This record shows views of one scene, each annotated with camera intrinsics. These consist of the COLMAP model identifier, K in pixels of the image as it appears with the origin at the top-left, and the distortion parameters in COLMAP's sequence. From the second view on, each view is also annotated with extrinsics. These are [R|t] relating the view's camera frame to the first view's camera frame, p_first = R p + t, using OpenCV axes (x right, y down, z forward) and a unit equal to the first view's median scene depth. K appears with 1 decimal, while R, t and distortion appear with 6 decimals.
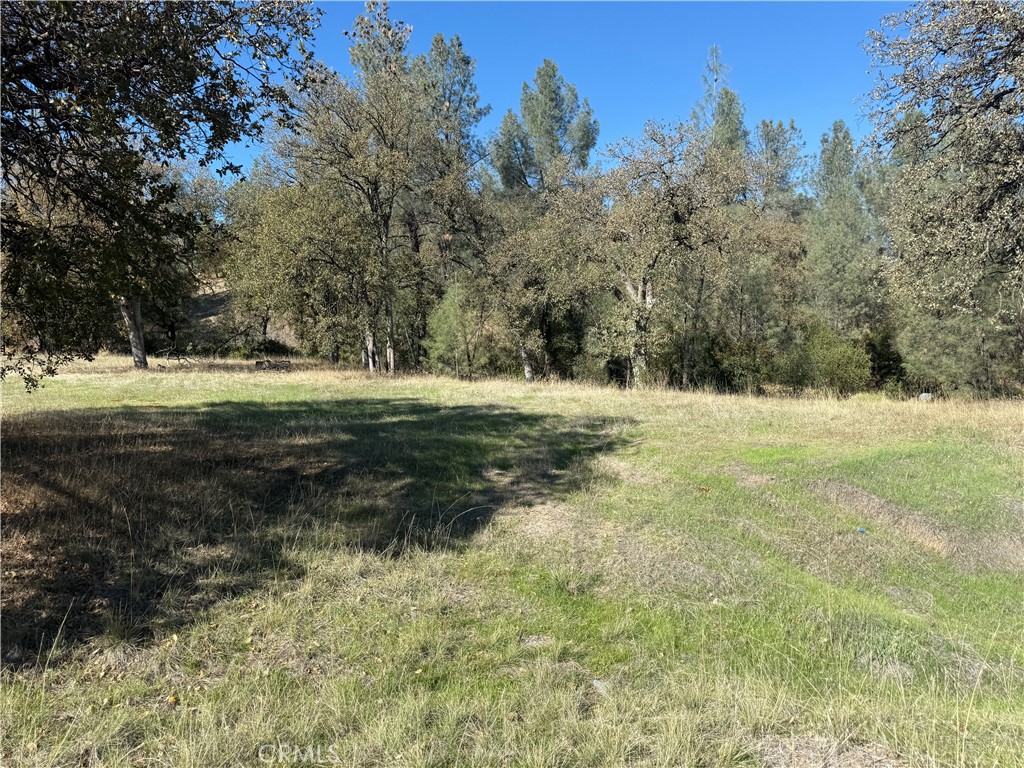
lens RADIAL K [[714.4, 0, 517.1], [0, 714.4, 383.7], [0, 0, 1]] dist [0.084104, -0.105132]
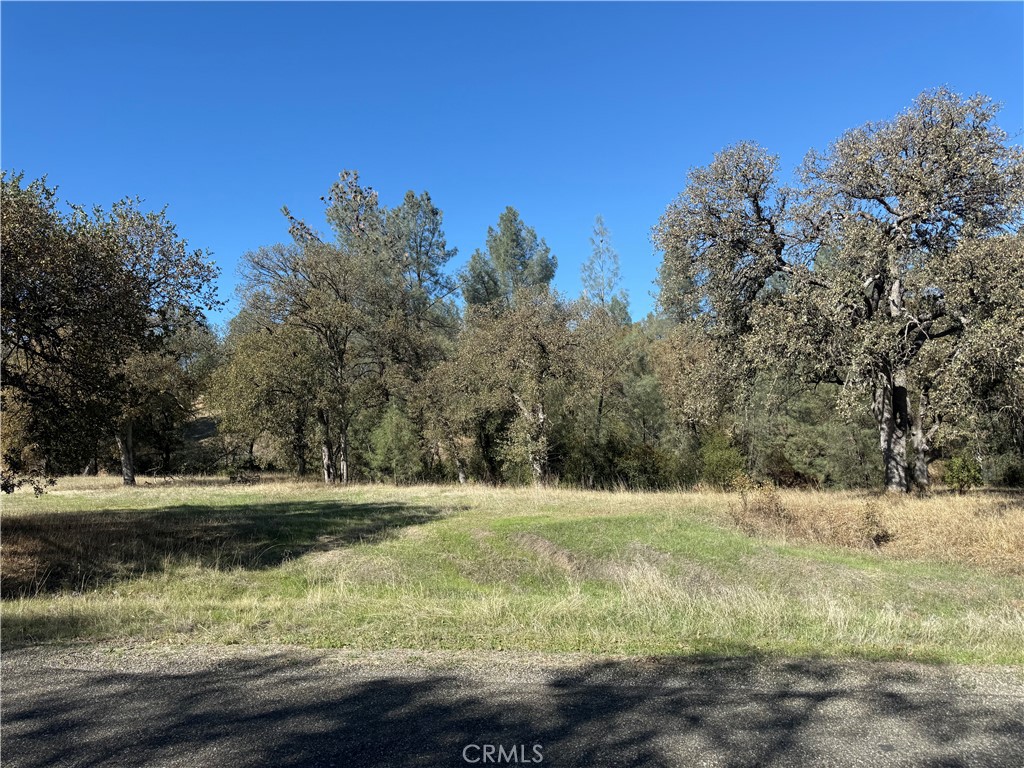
lens RADIAL K [[714.4, 0, 527.6], [0, 714.4, 392.7], [0, 0, 1]] dist [0.084104, -0.105132]
pose [[0.999624, -0.027031, 0.004651, 0.106111], [0.027418, 0.989490, -0.141979, 0.012648], [-0.000764, 0.142053, 0.989859, -0.159573]]
